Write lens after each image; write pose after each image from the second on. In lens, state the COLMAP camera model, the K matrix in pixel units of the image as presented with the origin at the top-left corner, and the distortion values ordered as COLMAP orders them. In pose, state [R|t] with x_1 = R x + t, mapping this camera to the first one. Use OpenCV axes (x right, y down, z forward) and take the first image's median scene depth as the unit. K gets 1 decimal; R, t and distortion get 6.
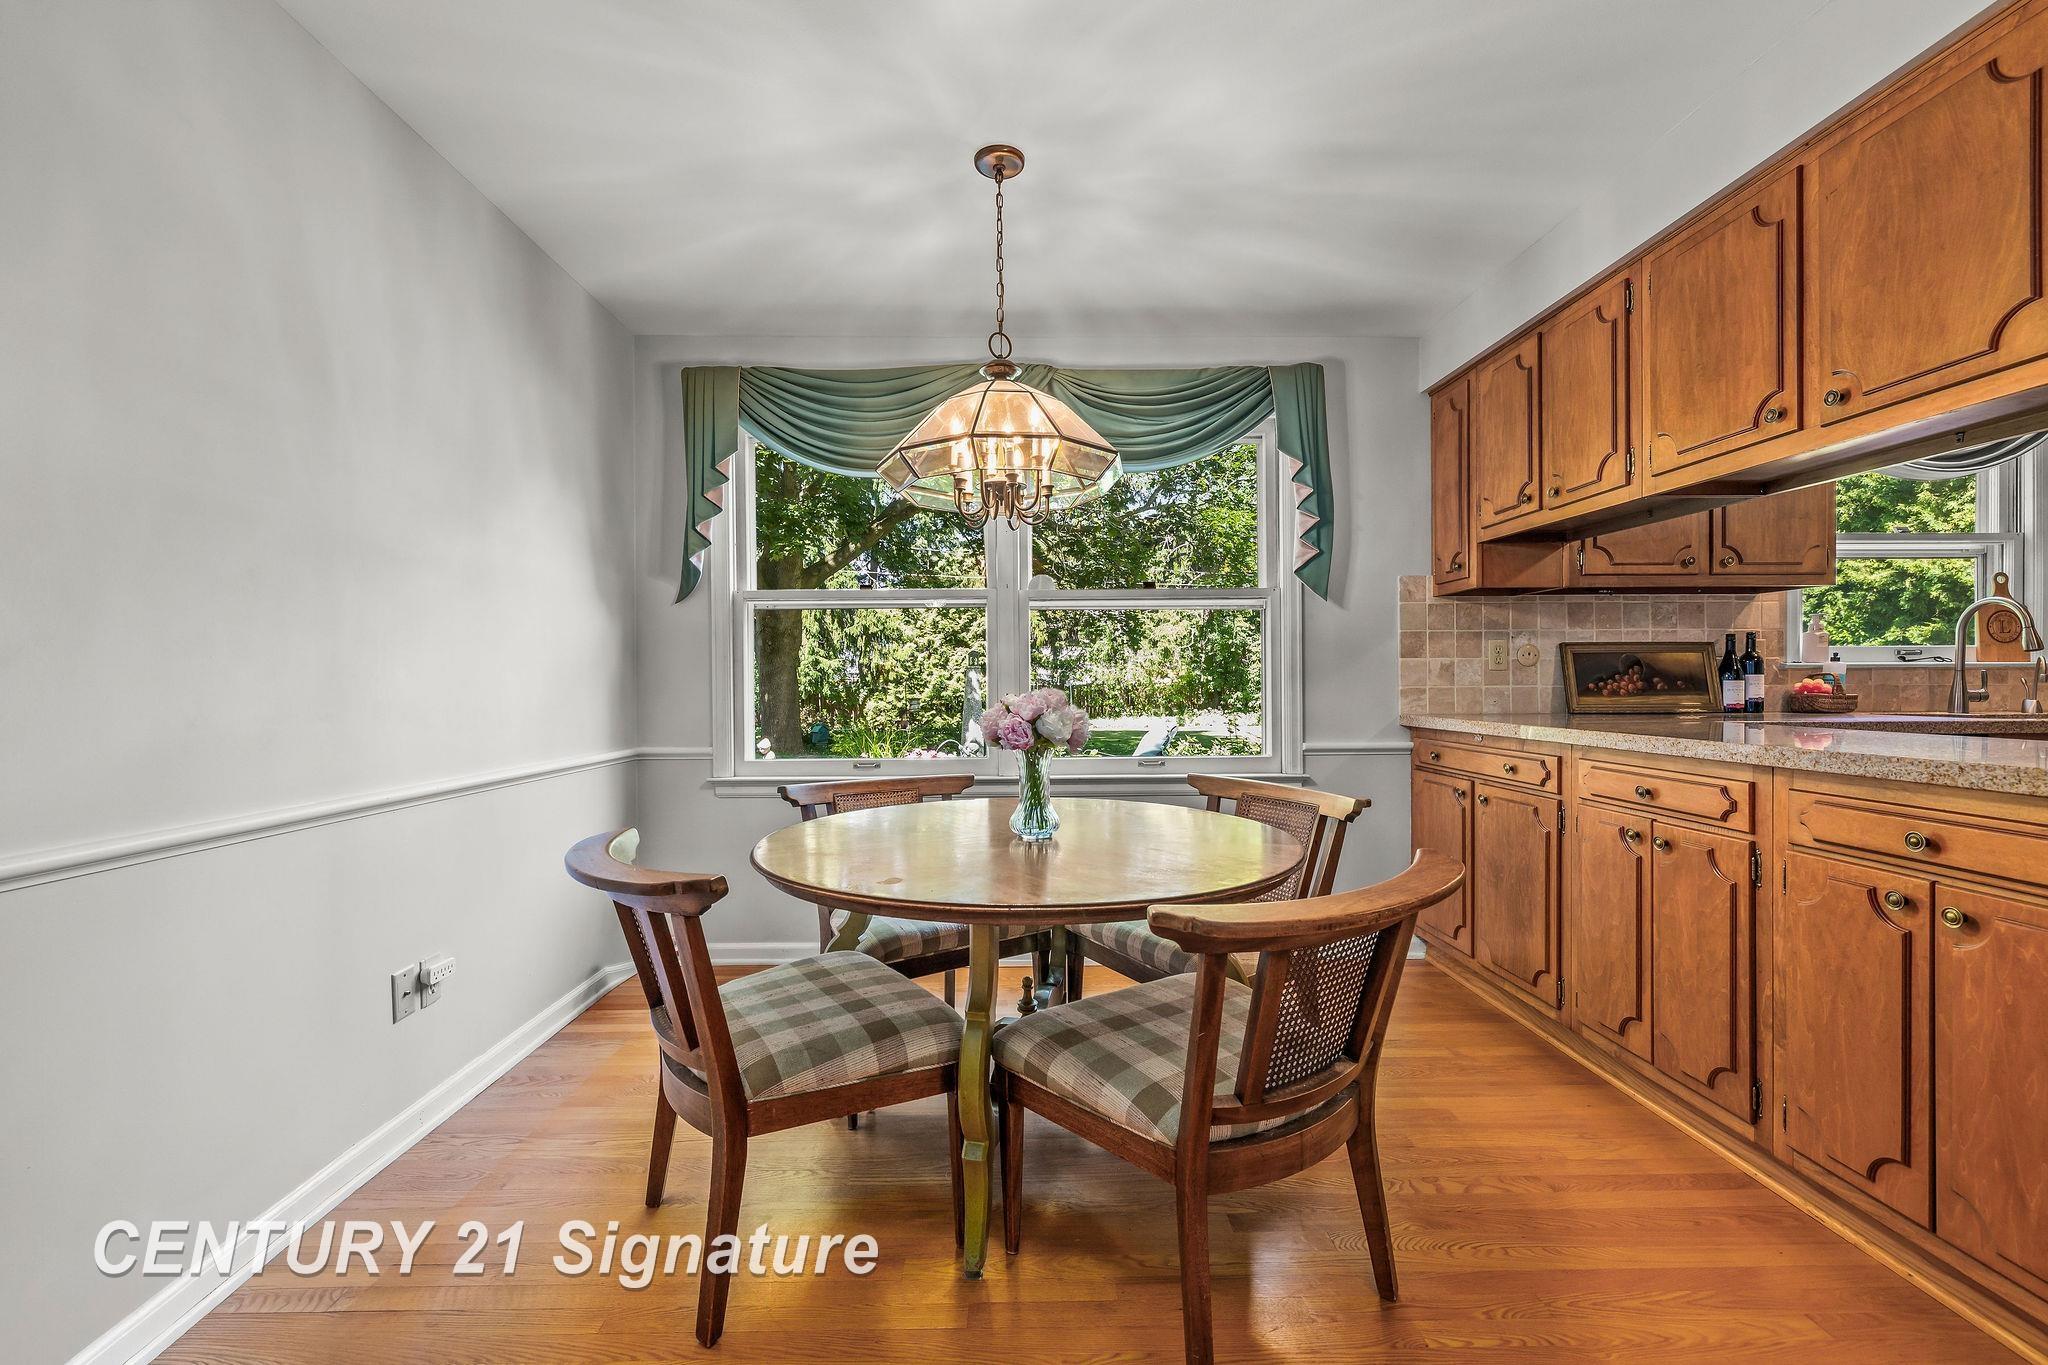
lens RADIAL K [[865.4, 0, 1029.6], [0, 865.4, 683.7], [0, 0, 1]] dist [0.000138, 0.000379]
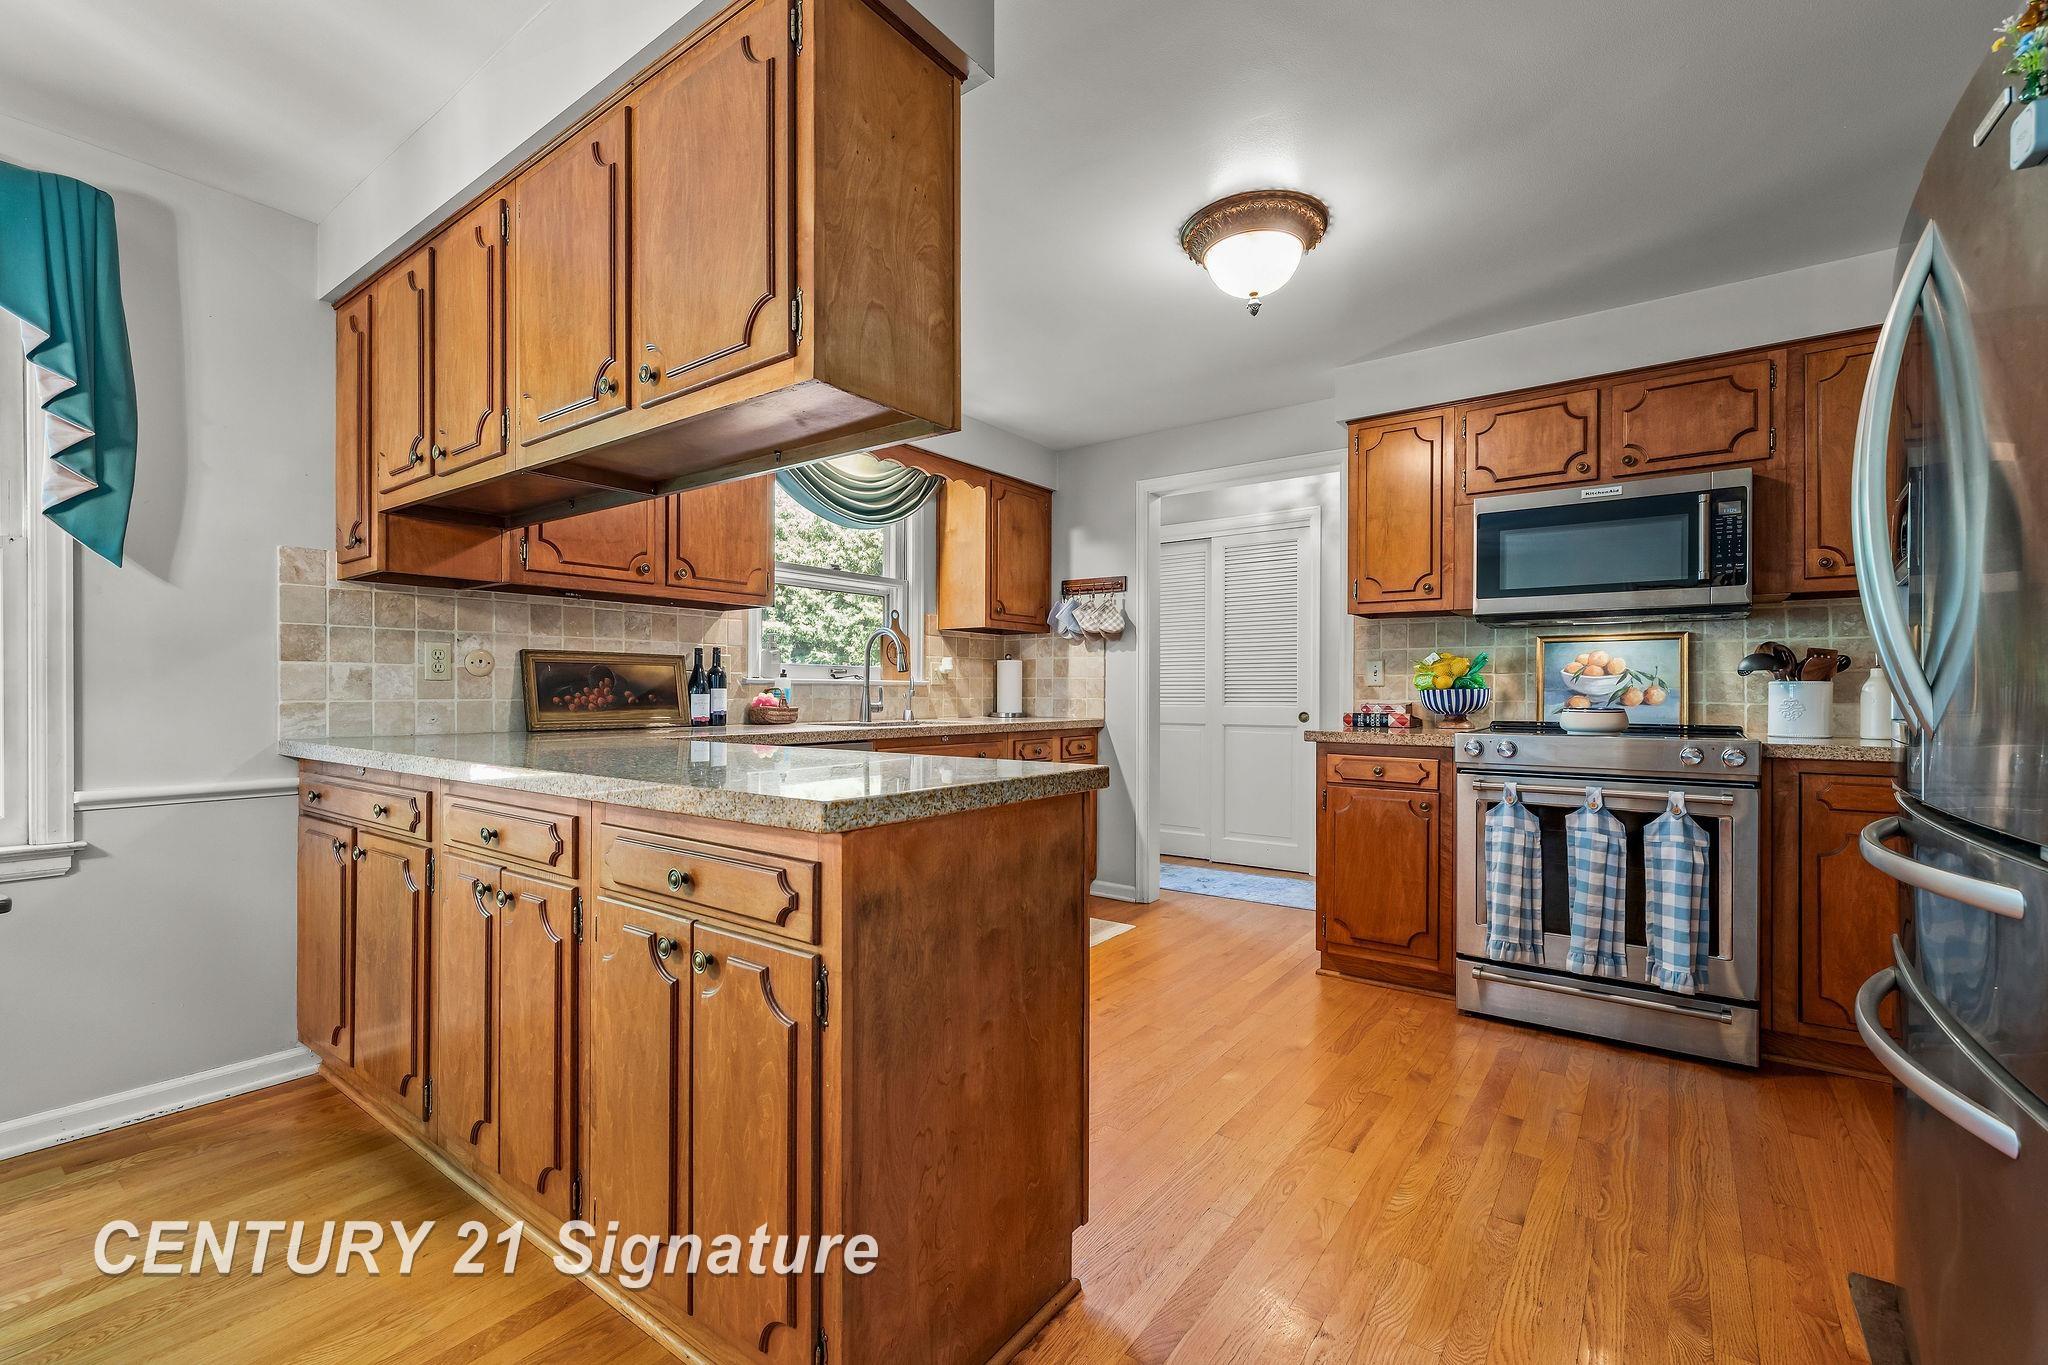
lens RADIAL K [[866.6, 0, 1015.6], [0, 866.6, 693.0], [0, 0, 1]] dist [0.003186, 0.000010]
pose [[0.616921, 0.005439, 0.787006, 0.241800], [-0.003094, 0.999985, -0.004486, -0.001792], [-0.787019, 0.000332, 0.616928, 0.082732]]
